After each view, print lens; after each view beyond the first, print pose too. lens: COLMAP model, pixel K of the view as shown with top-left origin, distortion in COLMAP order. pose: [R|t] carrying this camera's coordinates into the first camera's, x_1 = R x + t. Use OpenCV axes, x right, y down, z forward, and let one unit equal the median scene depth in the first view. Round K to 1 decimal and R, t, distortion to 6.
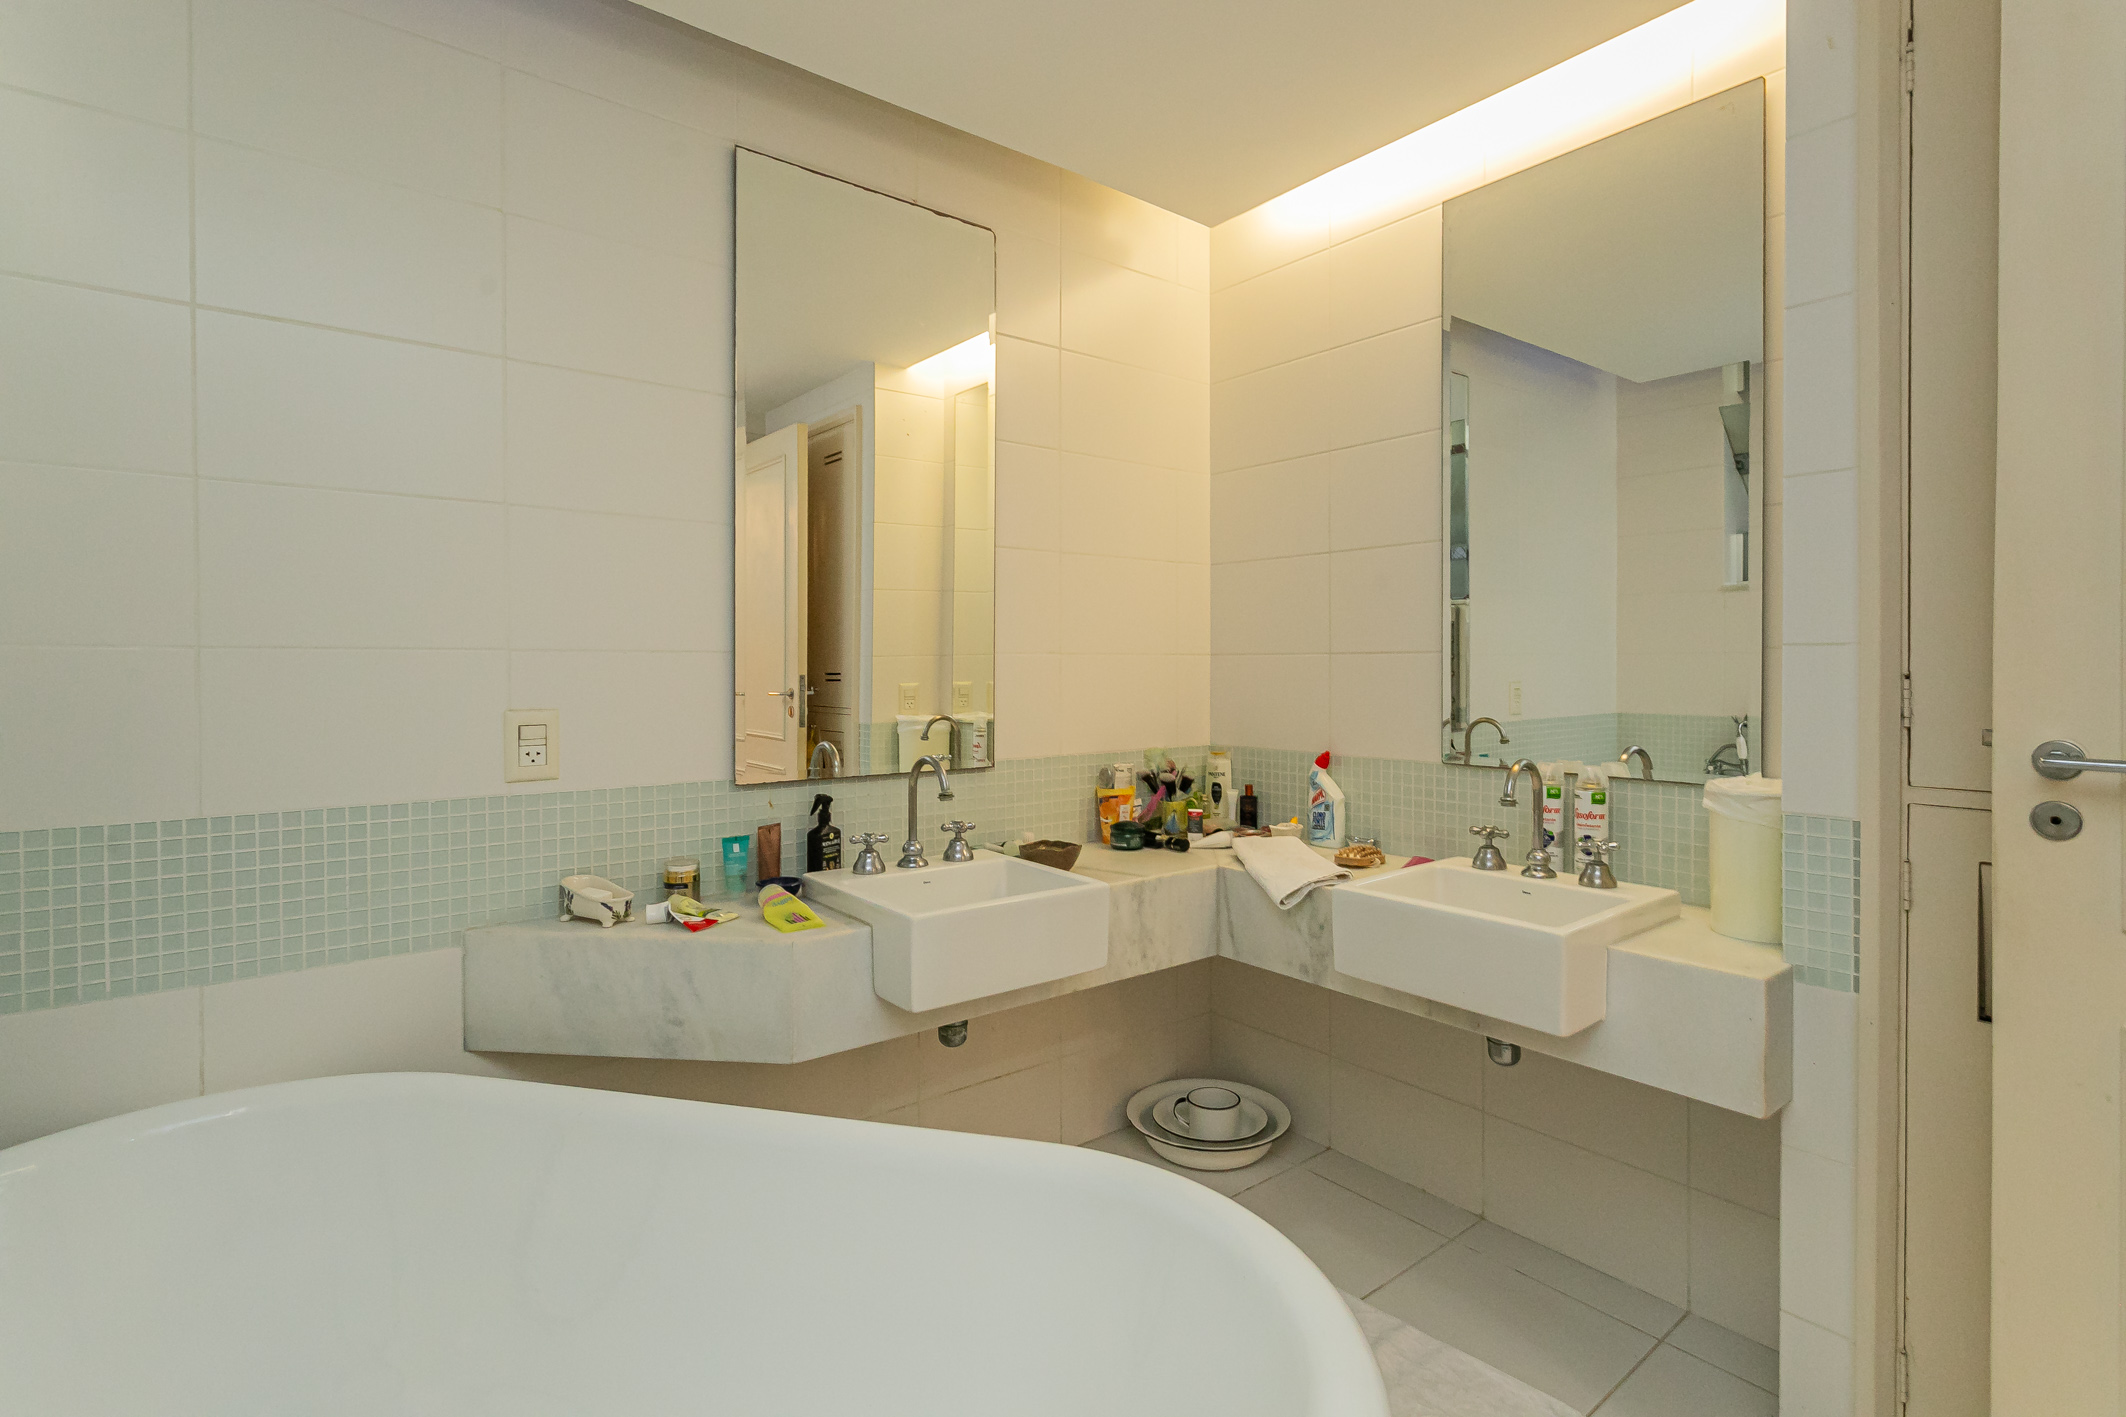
lens RADIAL K [[1008.6, 0, 1061.0], [0, 1008.6, 694.9], [0, 0, 1]] dist [-0.002275, 0.004480]
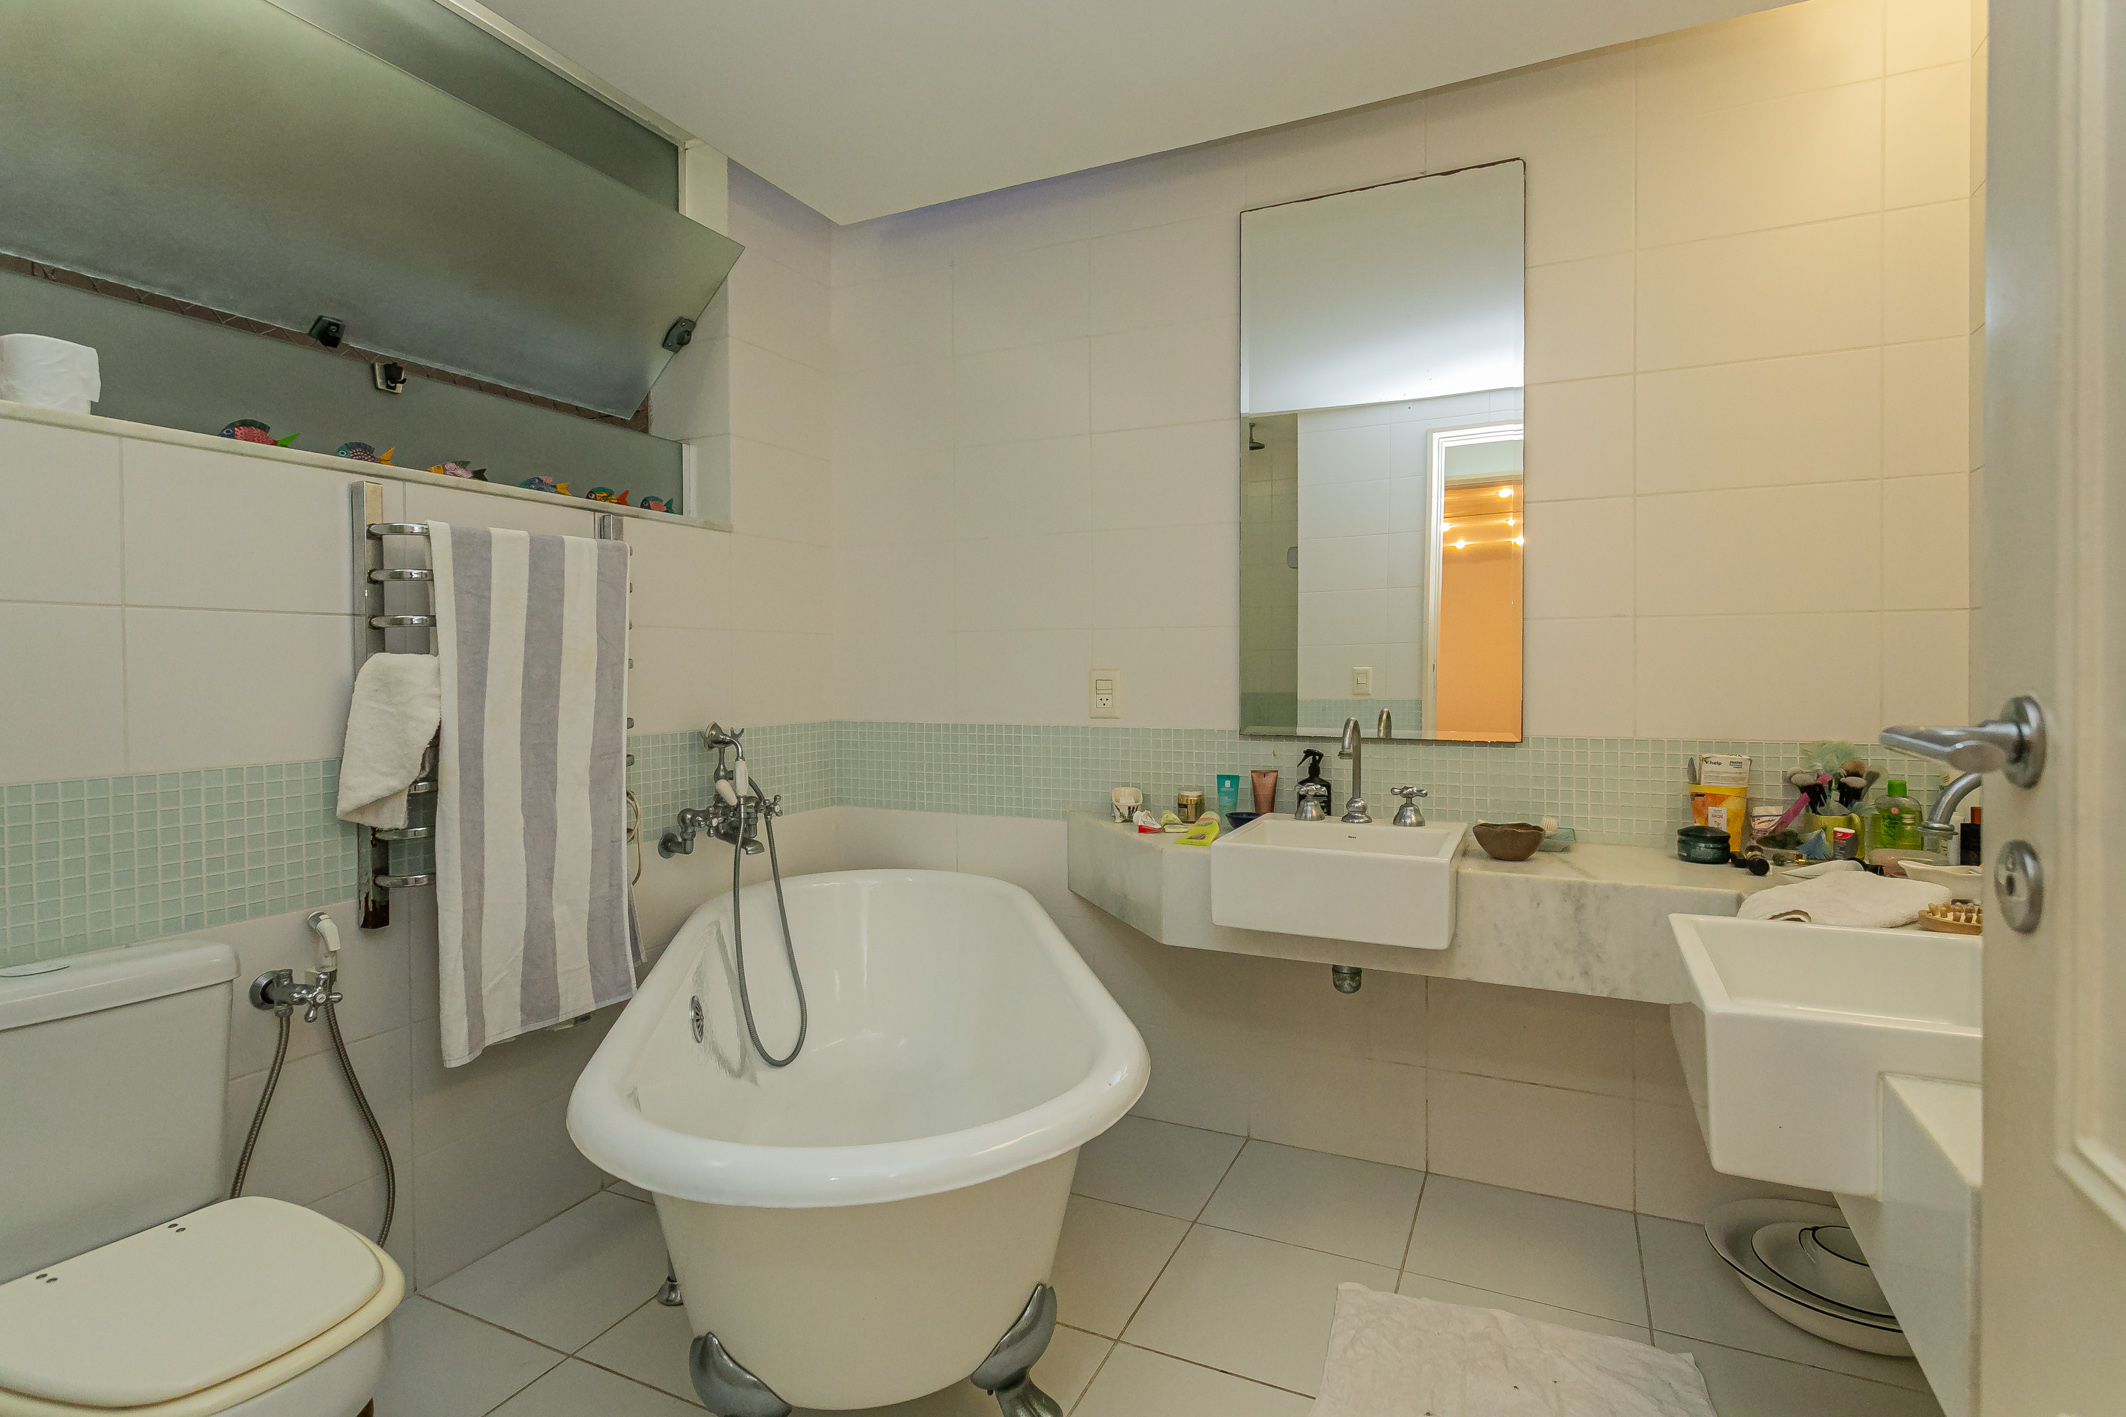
lens RADIAL K [[1008.6, 0, 1061.0], [0, 1008.6, 694.9], [0, 0, 1]] dist [-0.002275, 0.004480]
pose [[0.449059, 0.022690, -0.893214, 0.684654], [-0.020688, 0.999674, 0.014993, 0.027402], [0.893263, 0.011746, 0.449381, 0.253587]]
